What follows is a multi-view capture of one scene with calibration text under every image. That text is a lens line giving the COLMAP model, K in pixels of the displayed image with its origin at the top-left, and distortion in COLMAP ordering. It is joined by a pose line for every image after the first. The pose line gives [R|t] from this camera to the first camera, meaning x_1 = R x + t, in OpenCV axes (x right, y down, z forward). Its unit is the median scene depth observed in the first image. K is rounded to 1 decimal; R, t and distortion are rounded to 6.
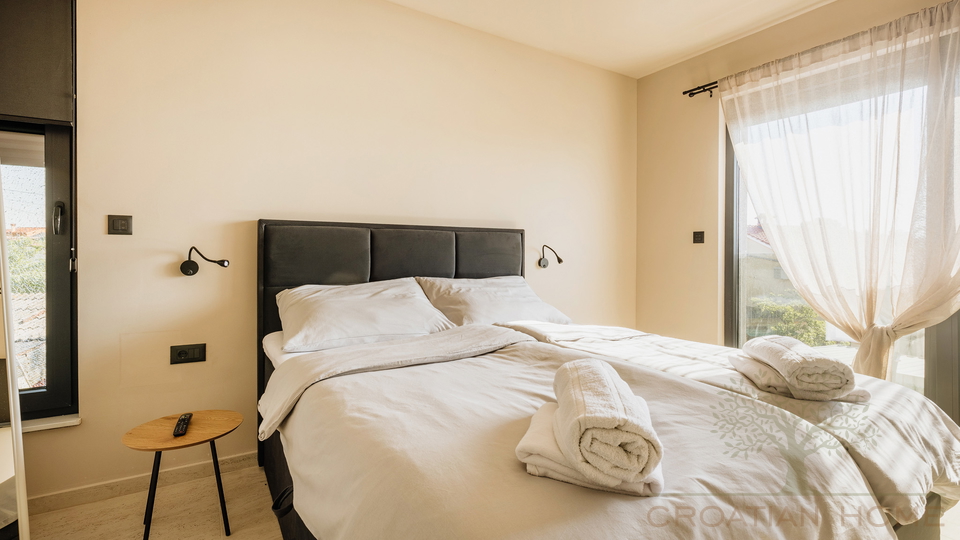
lens RADIAL K [[495.4, 0, 400.2], [0, 495.4, 269.1], [0, 0, 1]] dist [0.001611, -0.000954]
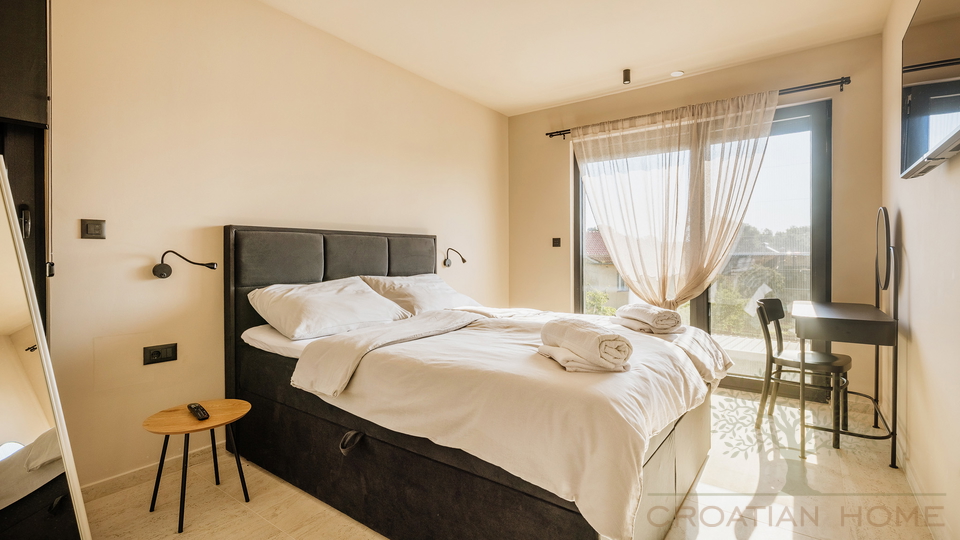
lens RADIAL K [[430.8, 0, 480.0], [0, 430.8, 270.0], [0, 0, 1]] dist [0.000935, 0.000519]
pose [[0.930876, -0.018286, 0.364879, -0.099239], [0.017346, 0.999832, 0.005852, 0.001284], [-0.364924, 0.000882, 0.931037, -0.063419]]
